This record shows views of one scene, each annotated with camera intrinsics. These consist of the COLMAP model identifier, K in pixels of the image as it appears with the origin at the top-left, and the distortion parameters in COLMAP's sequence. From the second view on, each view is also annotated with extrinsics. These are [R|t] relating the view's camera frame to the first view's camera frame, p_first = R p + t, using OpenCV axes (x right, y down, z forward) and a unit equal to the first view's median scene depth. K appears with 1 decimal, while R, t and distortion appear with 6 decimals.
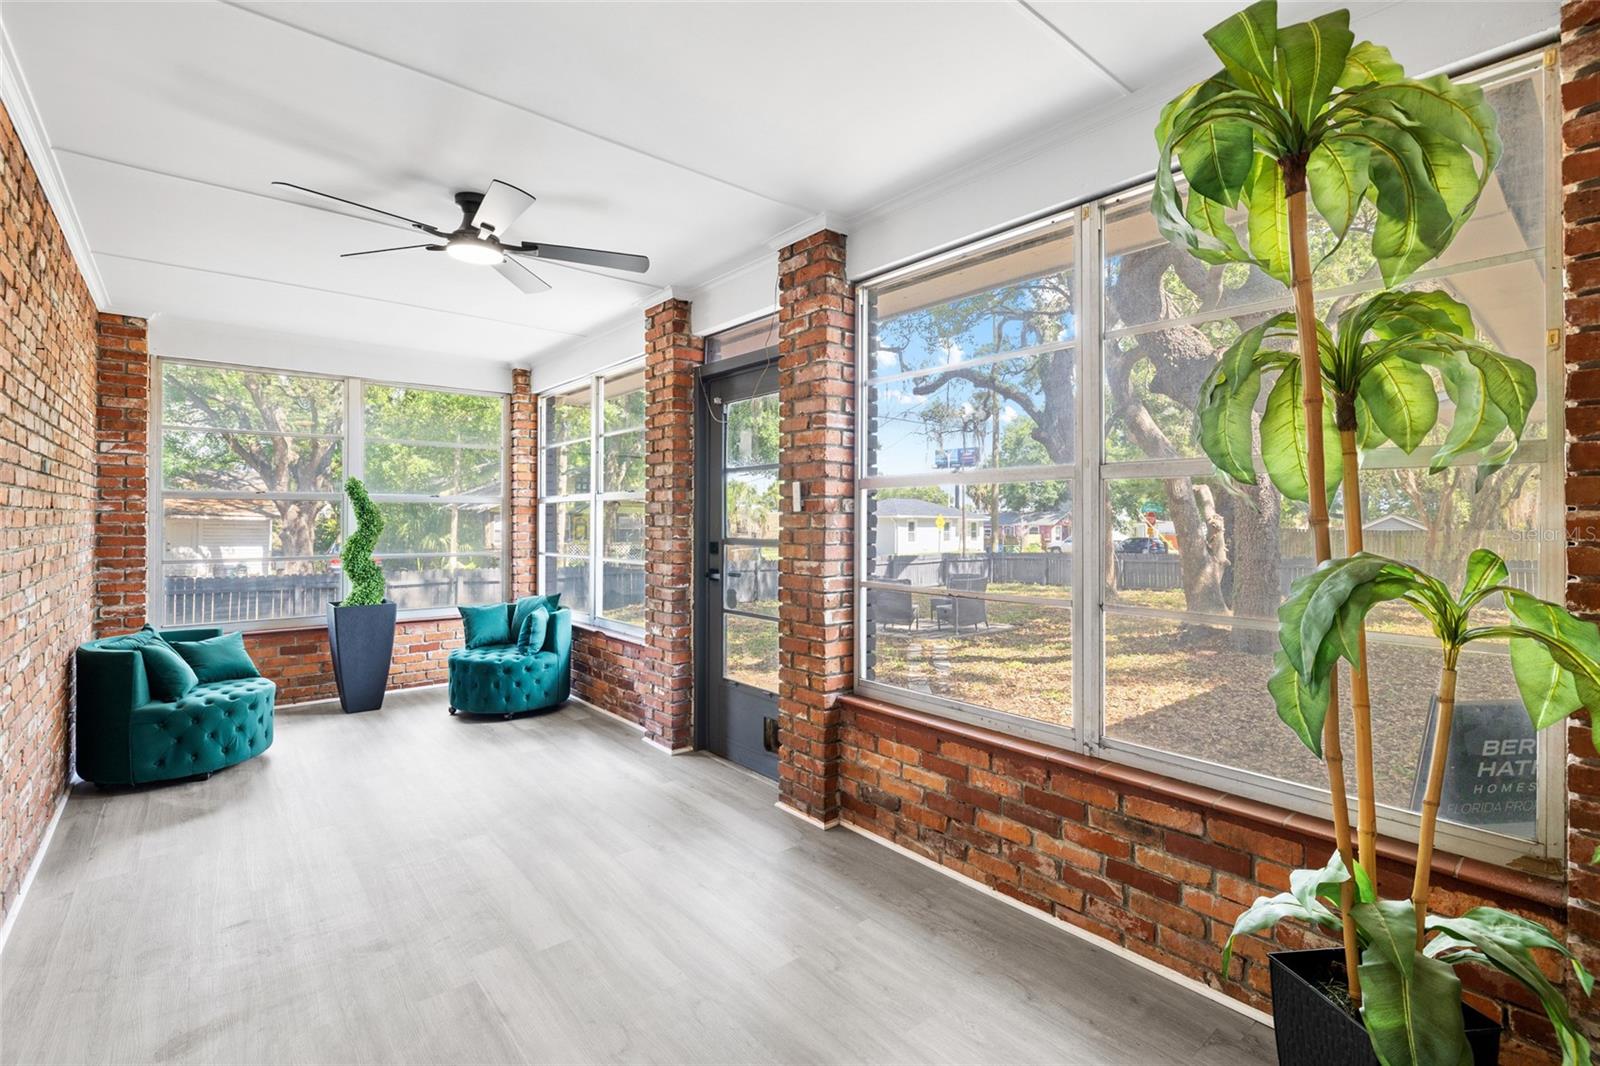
lens RADIAL K [[720.7, 0, 800.7], [0, 720.7, 518.9], [0, 0, 1]] dist [0.002505, 0.000197]
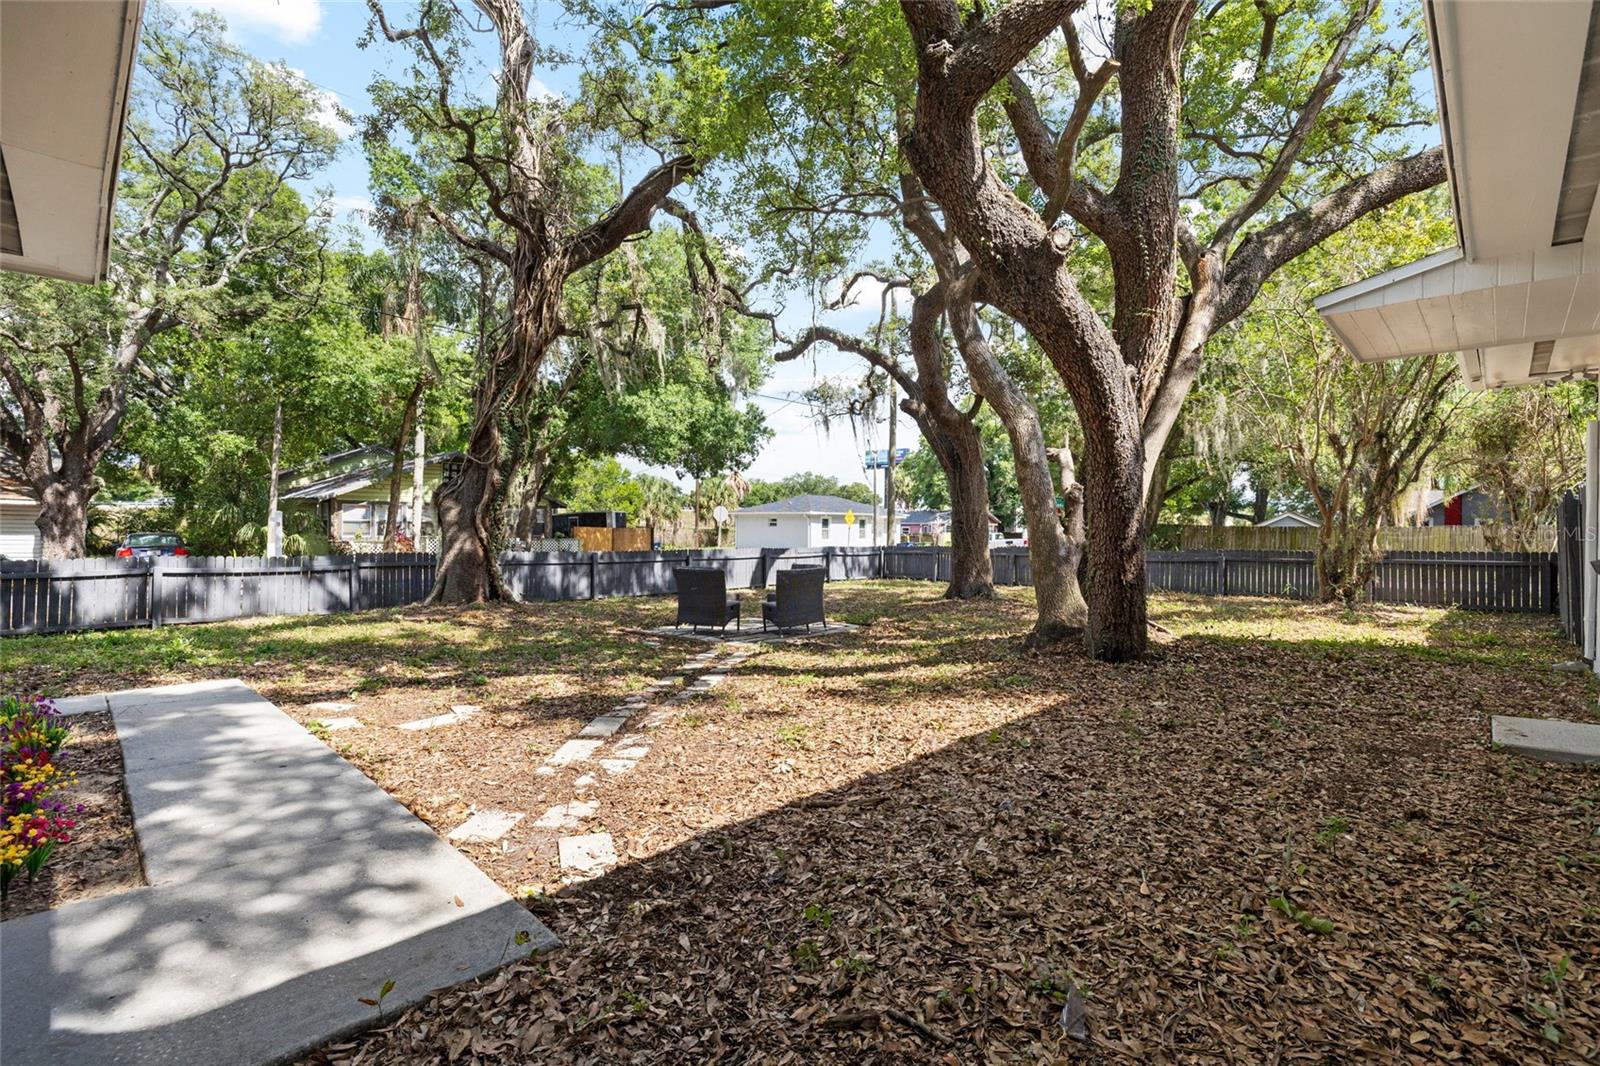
lens RADIAL K [[720.7, 0, 800.7], [0, 720.7, 518.9], [0, 0, 1]] dist [0.002505, 0.000197]
pose [[0.995833, 0.008334, 0.090810, 0.157740], [-0.008291, 0.999965, -0.000860, 0.027589], [-0.090814, 0.000104, 0.995868, 0.186832]]
